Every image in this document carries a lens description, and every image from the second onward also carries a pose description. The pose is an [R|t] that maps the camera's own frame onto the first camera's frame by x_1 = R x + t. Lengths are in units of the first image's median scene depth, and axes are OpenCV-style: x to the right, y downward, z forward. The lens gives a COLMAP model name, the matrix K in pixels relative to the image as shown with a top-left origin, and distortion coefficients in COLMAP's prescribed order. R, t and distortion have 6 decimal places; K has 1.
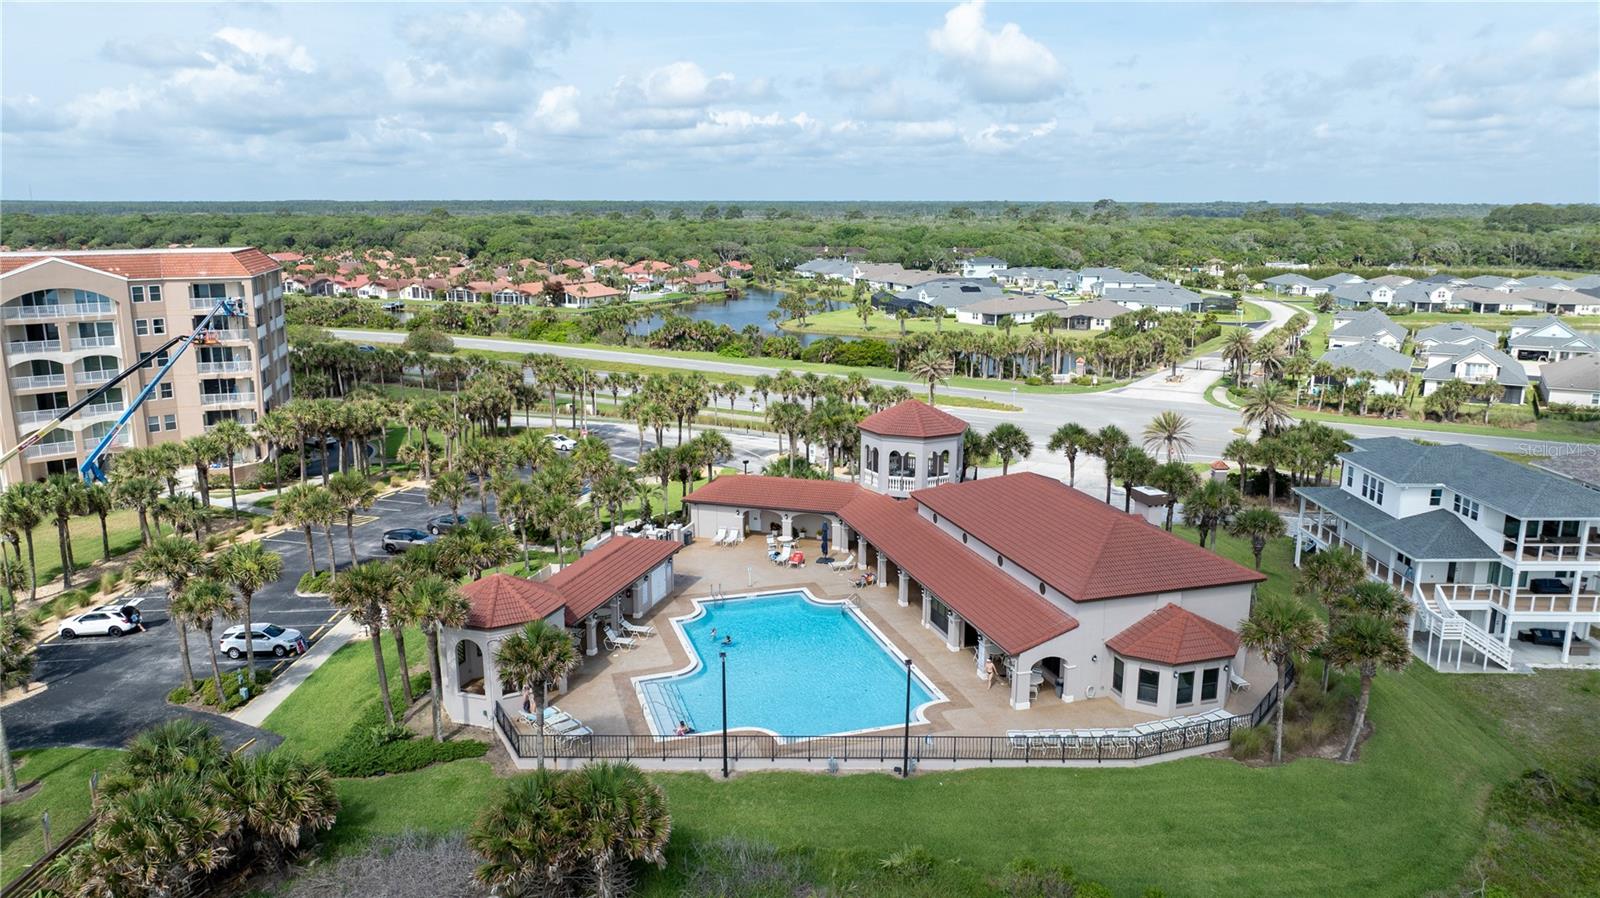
lens RADIAL K [[1125.6, 0, 804.0], [0, 1125.6, 460.1], [0, 0, 1]] dist [-0.033881, 0.030098]
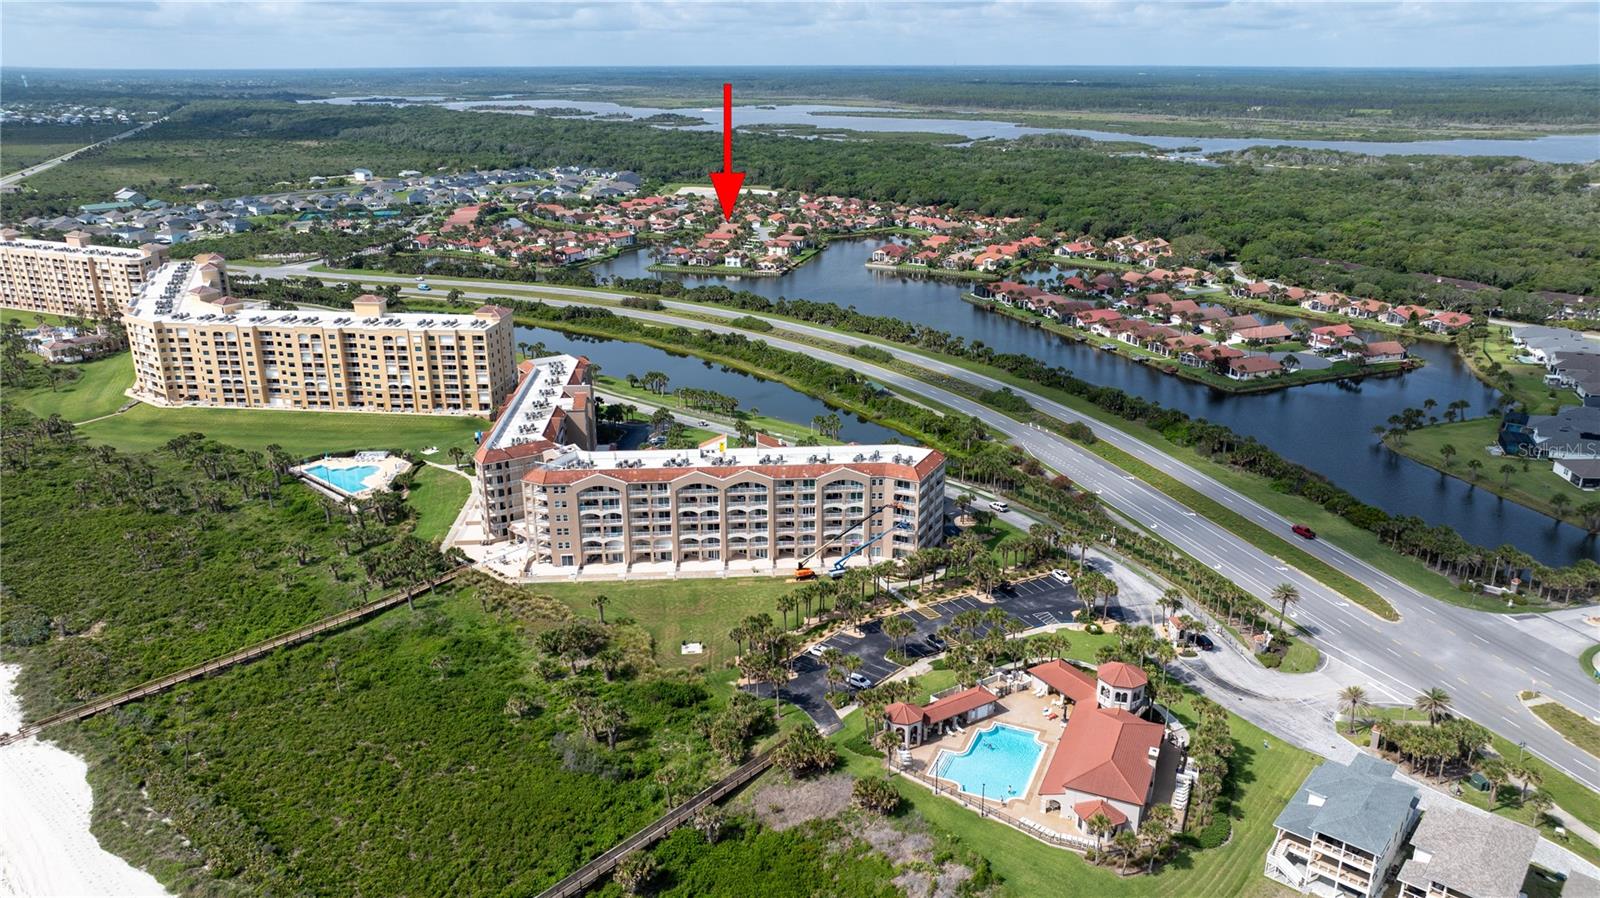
lens RADIAL K [[1125.6, 0, 798.0], [0, 1125.6, 450.0], [0, 0, 1]] dist [-0.033881, 0.030098]
pose [[0.746372, 0.213162, -0.630468, 0.935678], [-0.142826, 0.976550, 0.161090, -0.740021], [0.650022, -0.030186, 0.759315, -1.090344]]
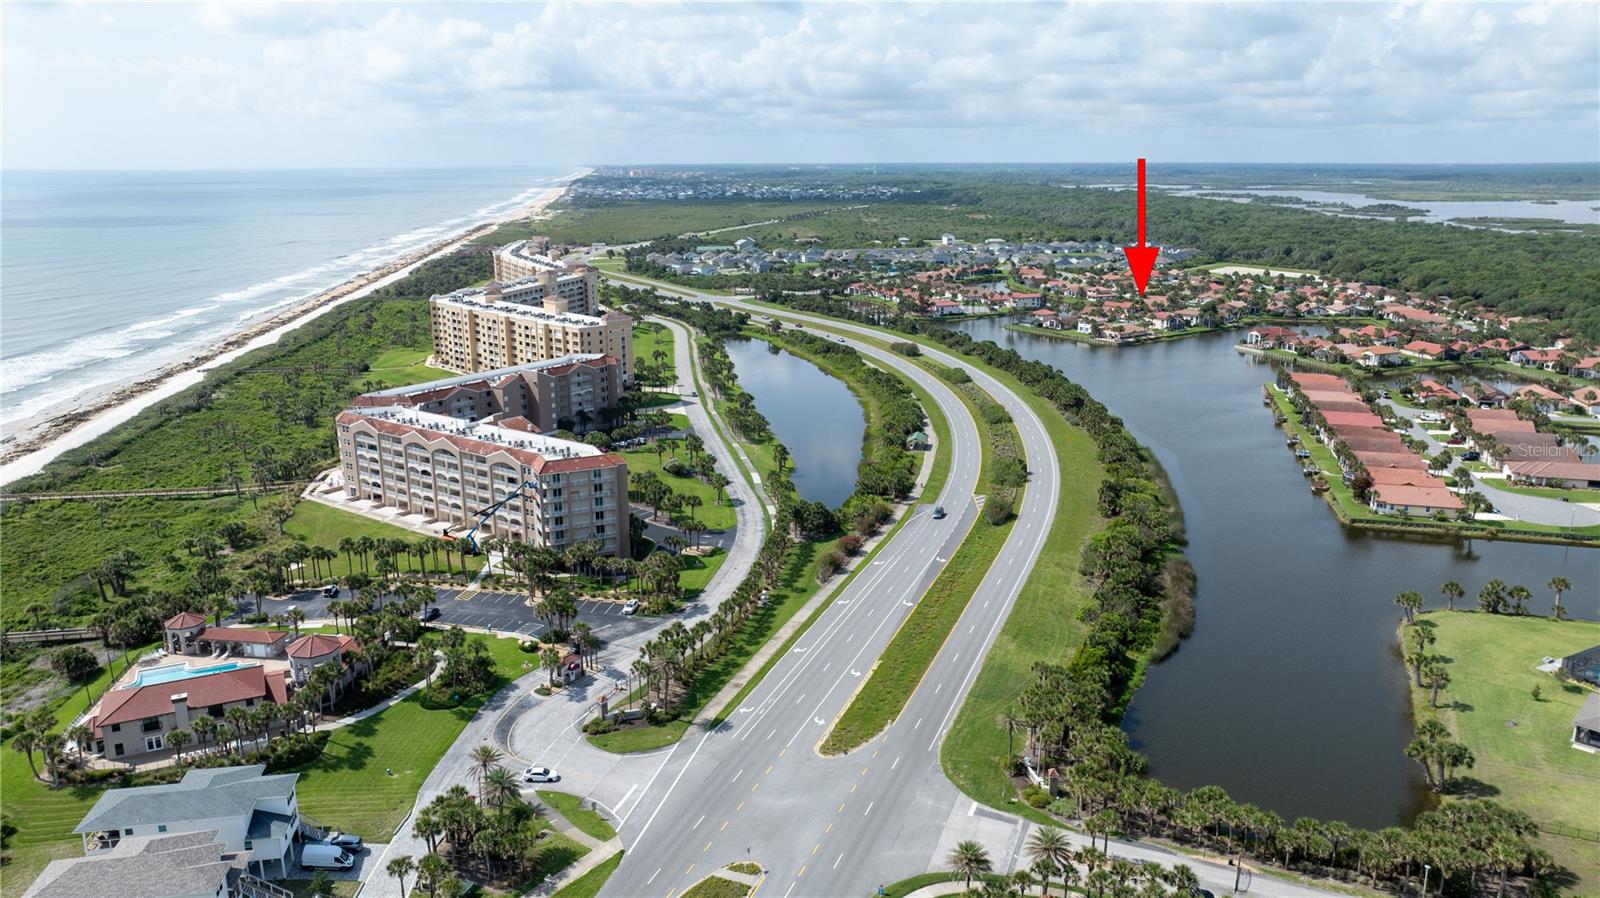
lens RADIAL K [[1125.6, 0, 804.6], [0, 1125.6, 447.7], [0, 0, 1]] dist [-0.033881, 0.030098]
pose [[0.154786, 0.240096, -0.958329, 2.223268], [-0.214117, 0.955117, 0.204708, -1.042191], [0.964466, 0.173509, 0.199247, 1.450099]]
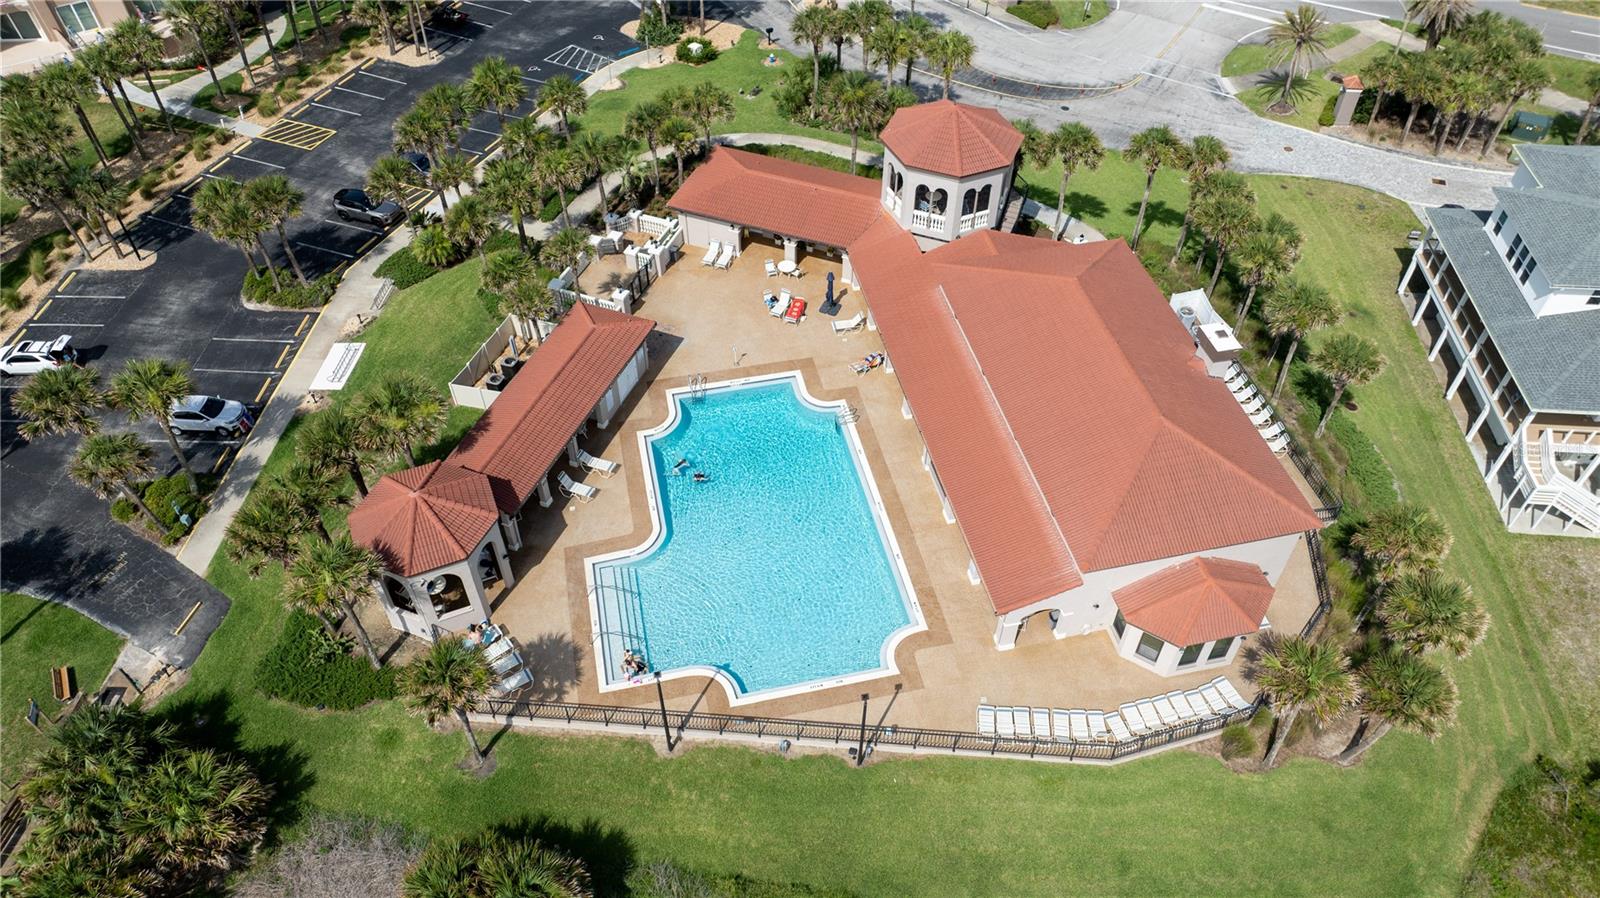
lens RADIAL K [[1125.6, 0, 805.7], [0, 1125.6, 448.7], [0, 0, 1]] dist [-0.033881, 0.030098]
pose [[0.996981, 0.058752, -0.050773, 0.048836], [-0.020871, 0.832545, 0.553564, -0.288297], [0.074793, -0.550833, 0.831258, 0.225332]]
